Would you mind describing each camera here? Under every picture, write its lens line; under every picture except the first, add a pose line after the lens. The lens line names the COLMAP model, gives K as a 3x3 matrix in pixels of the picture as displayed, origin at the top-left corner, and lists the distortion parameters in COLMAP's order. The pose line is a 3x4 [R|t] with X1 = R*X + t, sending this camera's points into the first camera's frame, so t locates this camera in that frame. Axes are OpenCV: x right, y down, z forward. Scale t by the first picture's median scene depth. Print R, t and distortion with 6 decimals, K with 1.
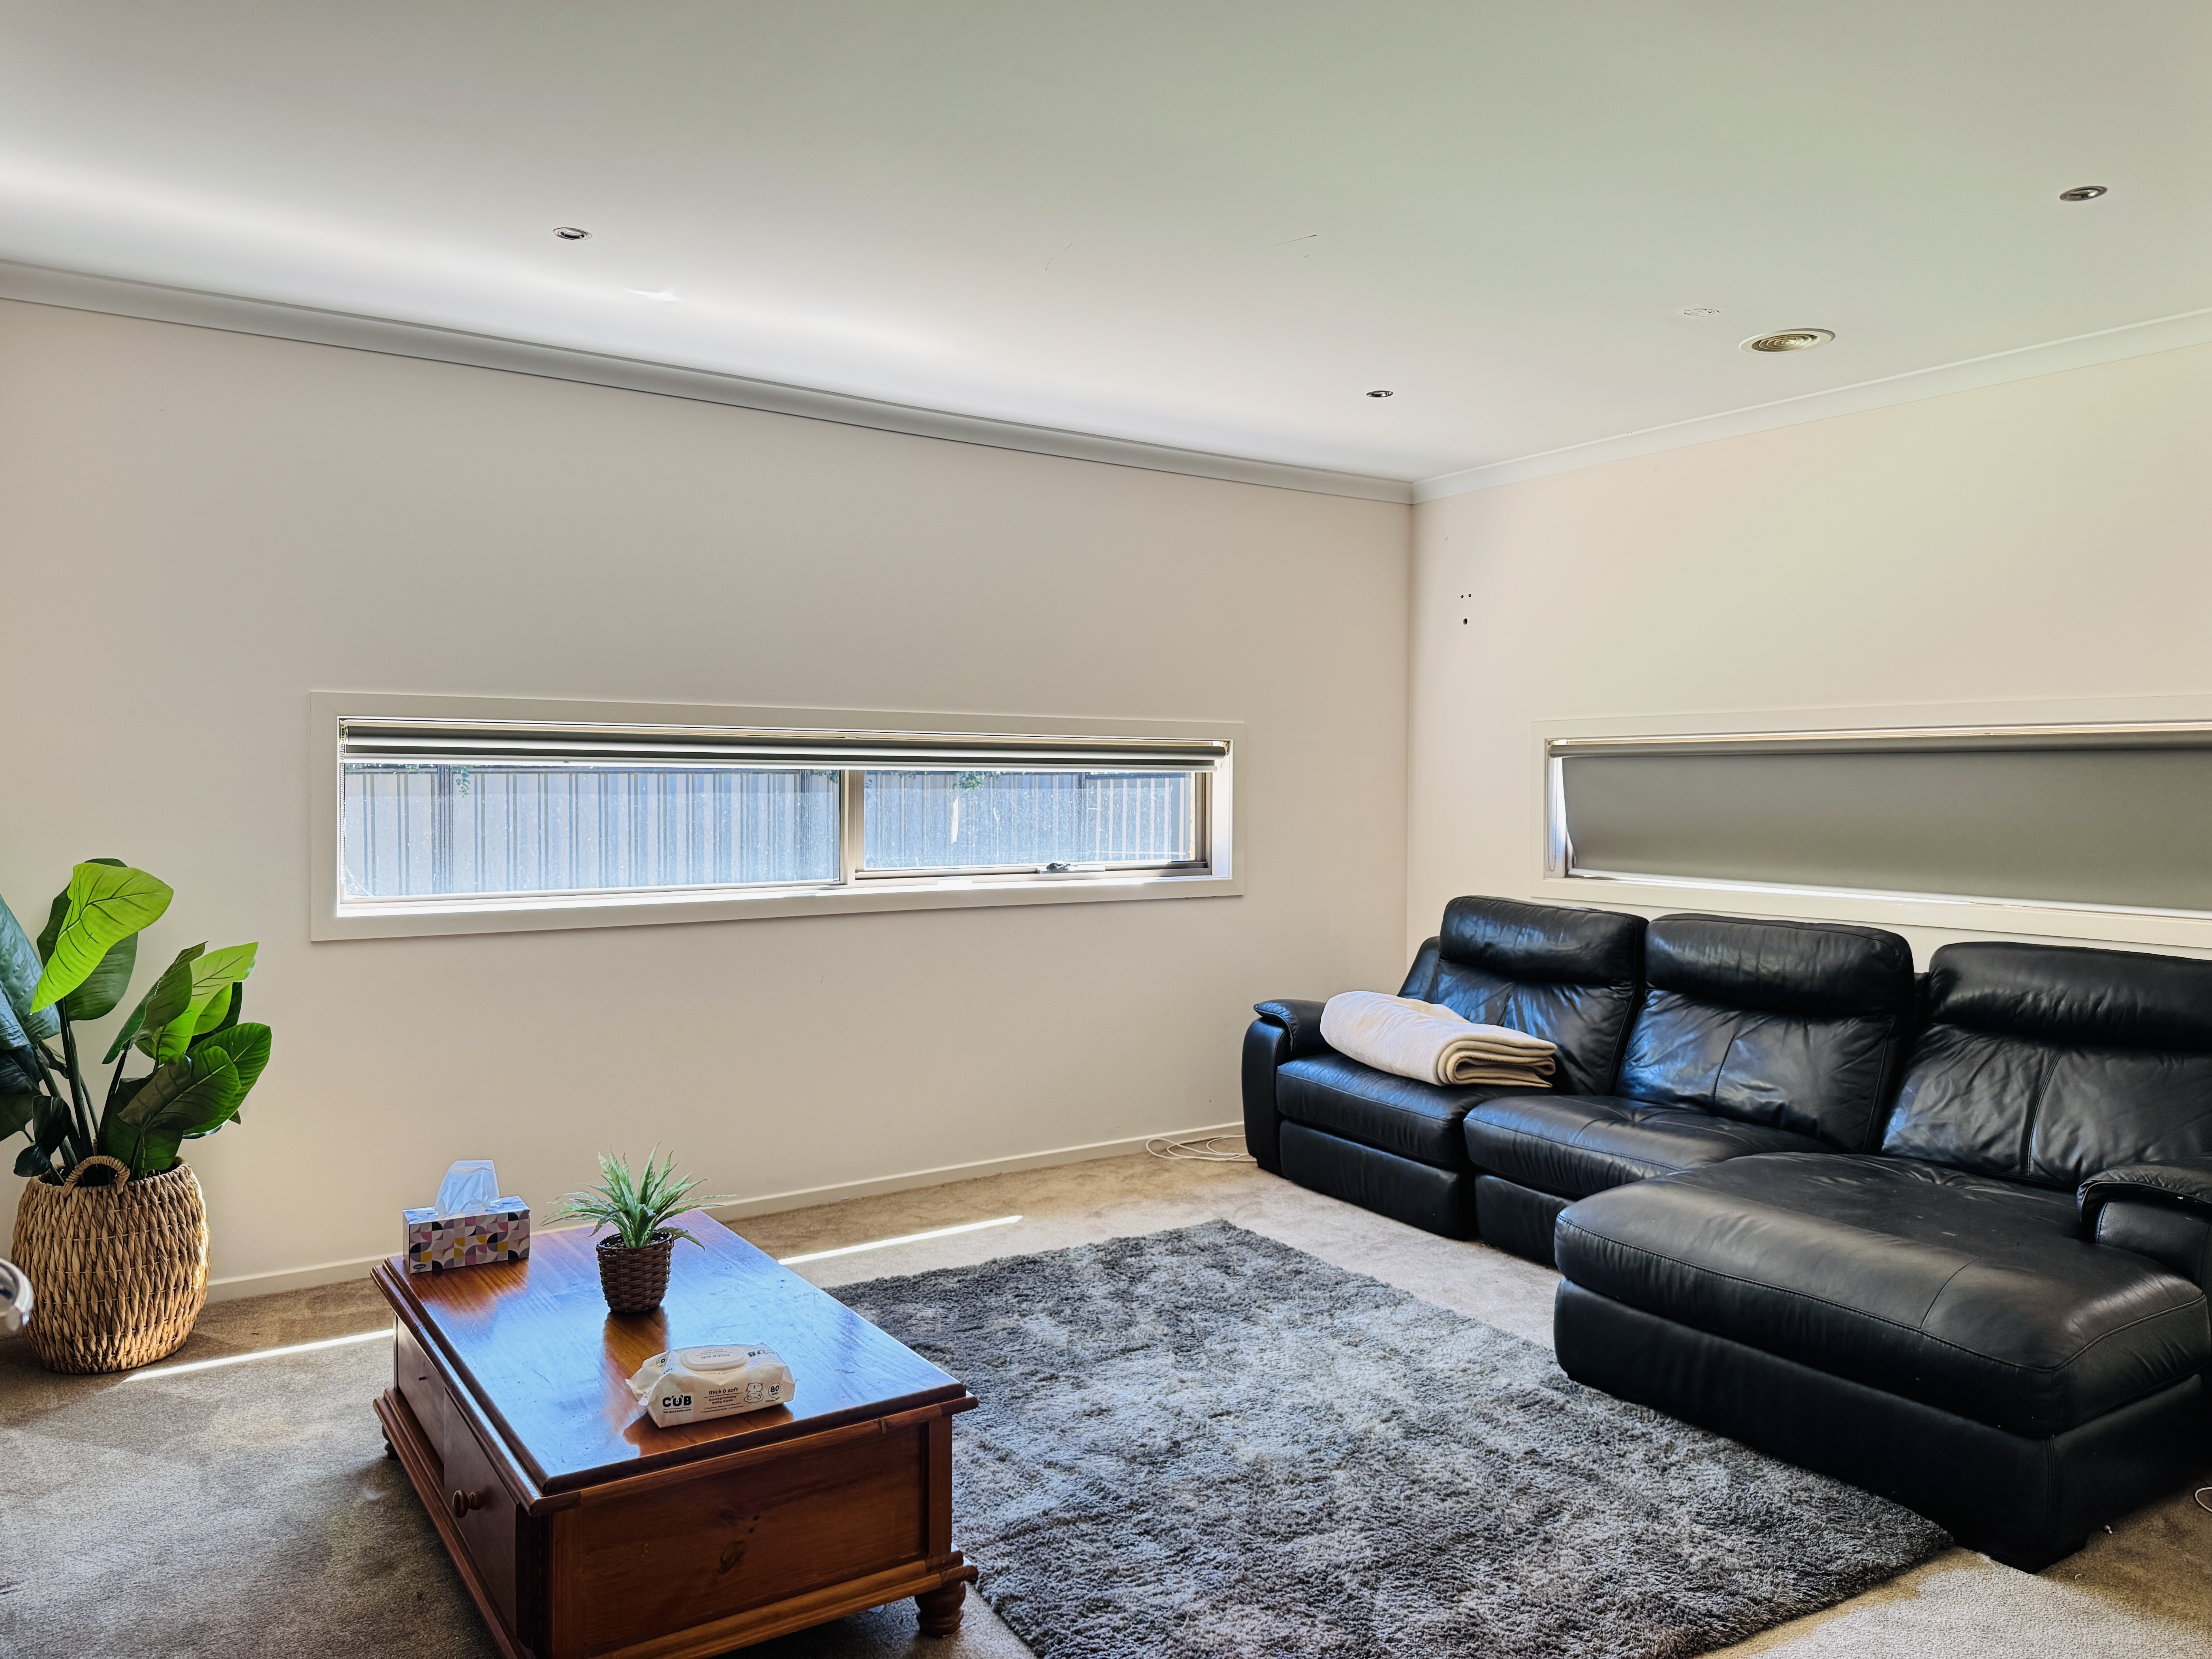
lens RADIAL K [[1567.0, 0, 1100.7], [0, 1567.0, 833.1], [0, 0, 1]] dist [0.007242, -0.000829]
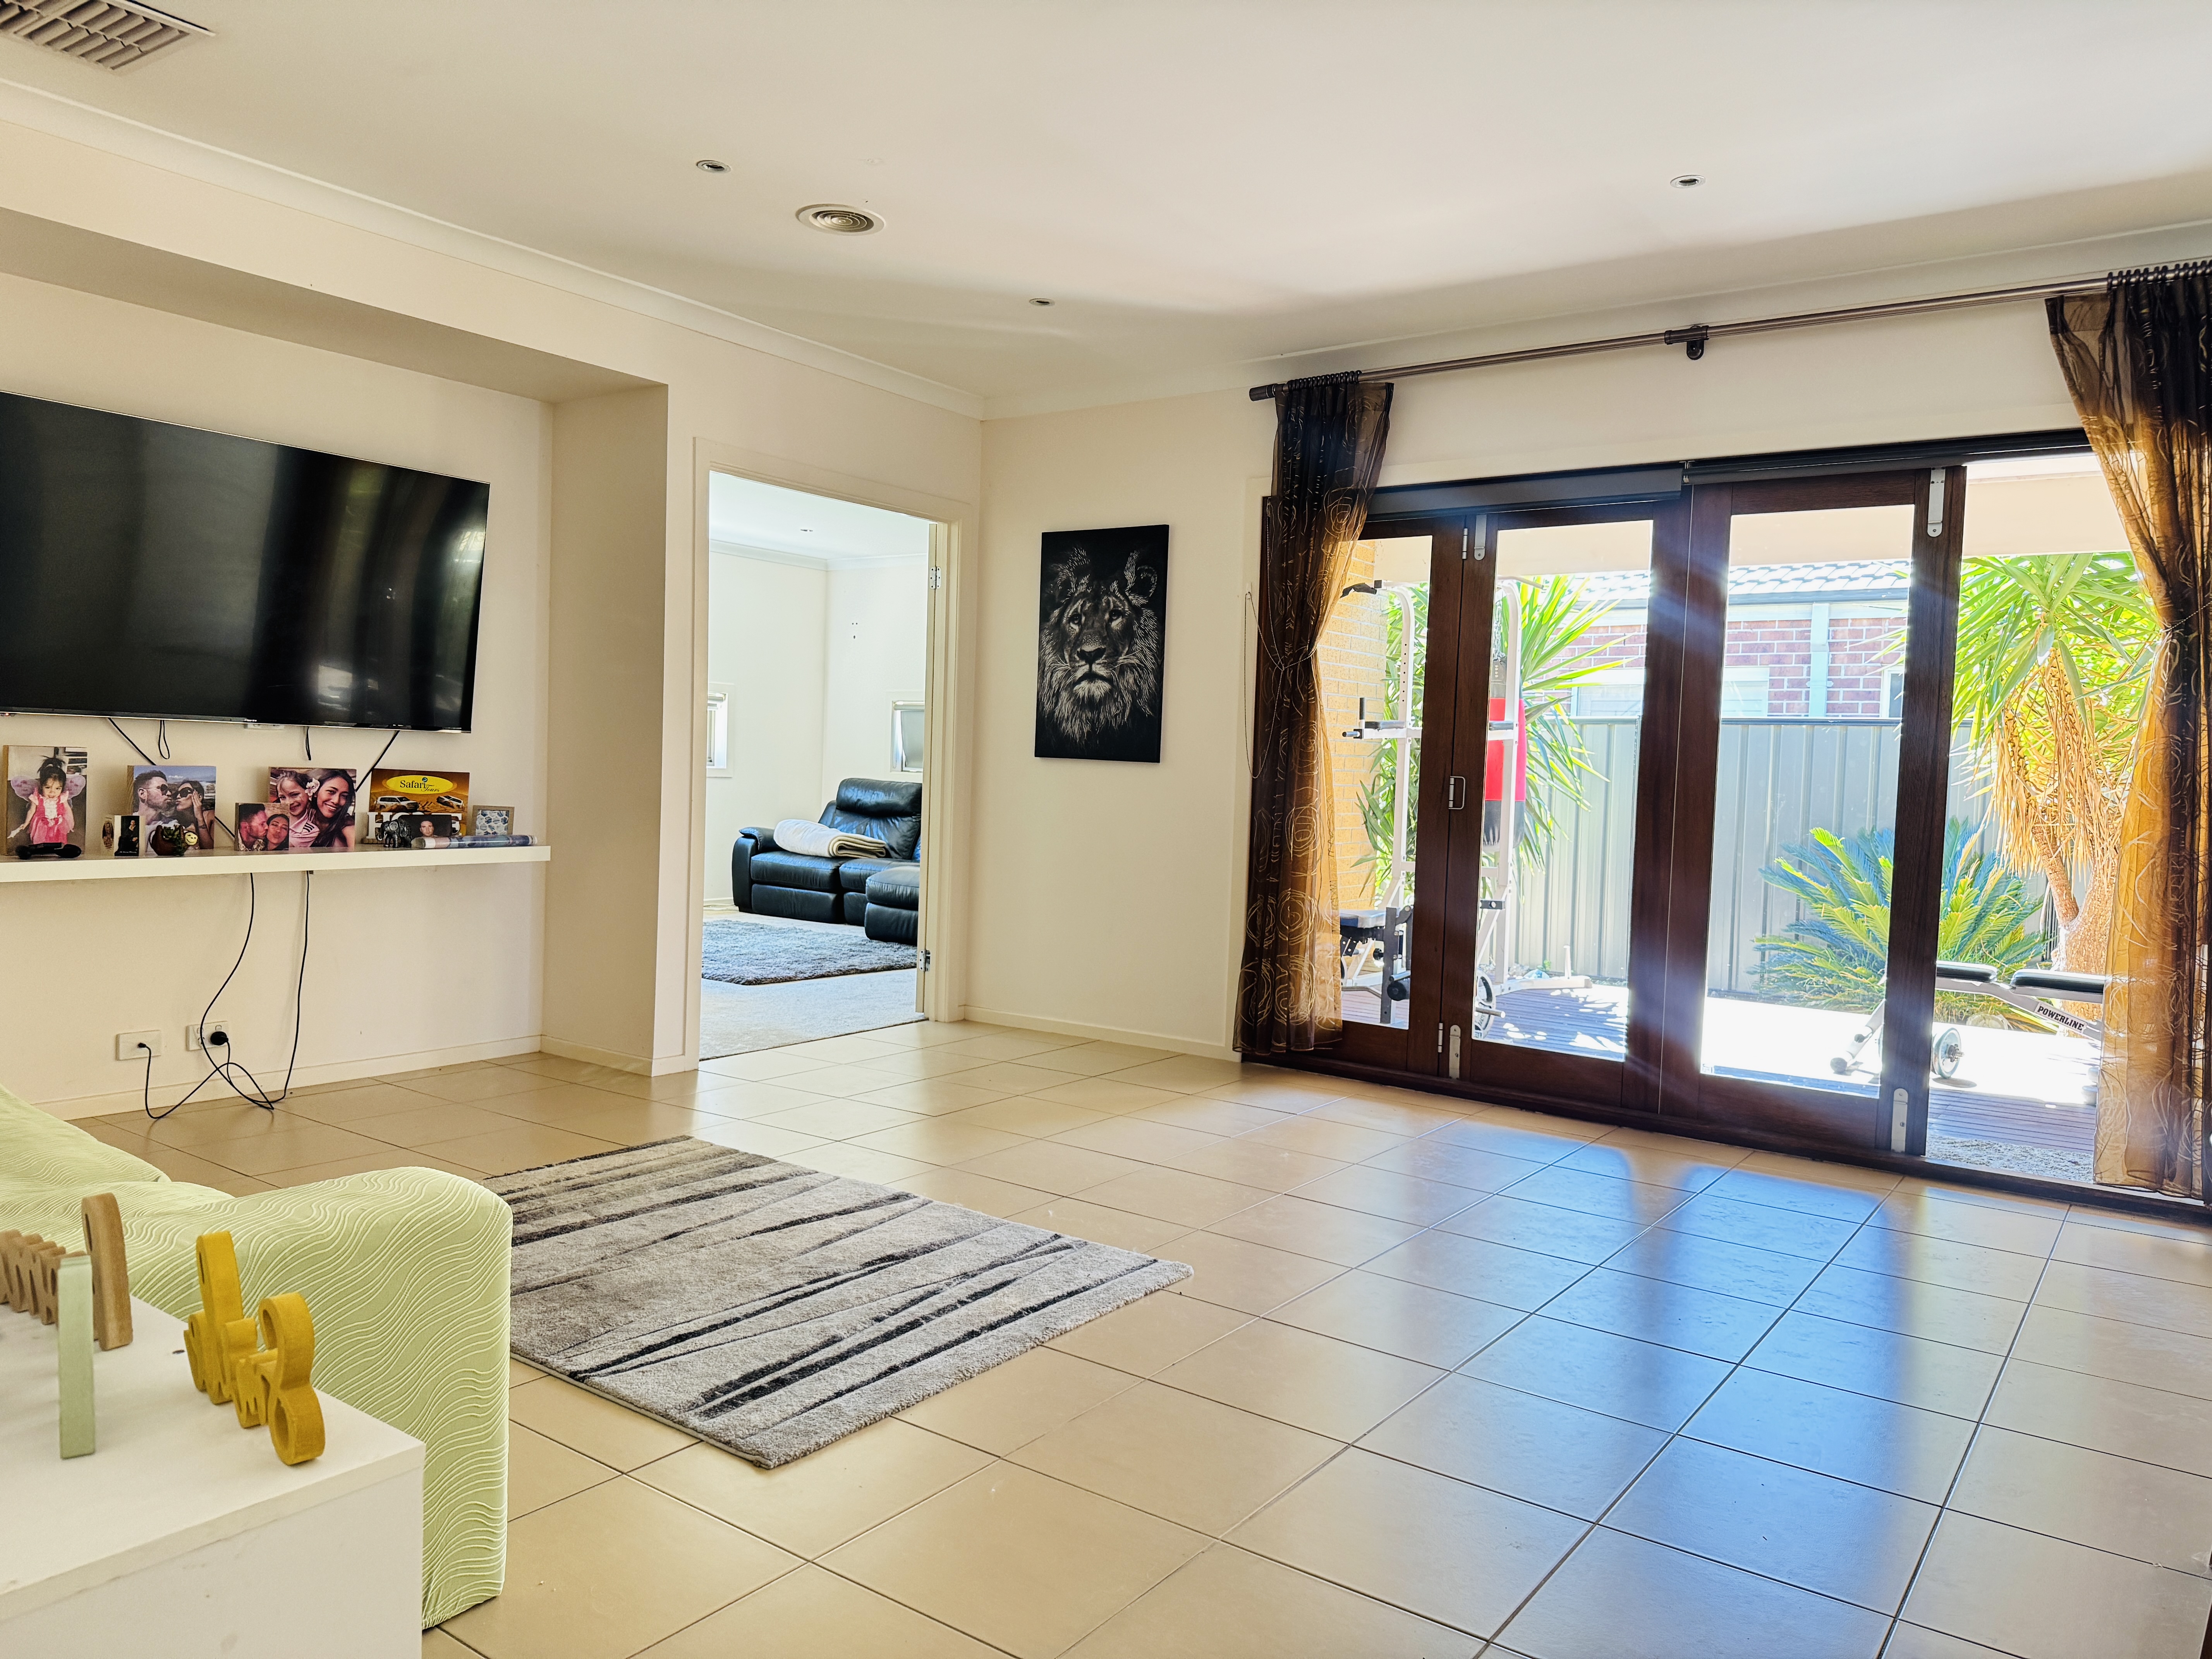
lens RADIAL K [[1567.0, 0, 1113.9], [0, 1567.0, 833.7], [0, 0, 1]] dist [0.007242, -0.000829]
pose [[0.937037, 0.013609, 0.348965, -0.151865], [-0.021120, 0.999620, 0.017727, 0.072866], [-0.348591, -0.023981, 0.936968, -1.031212]]
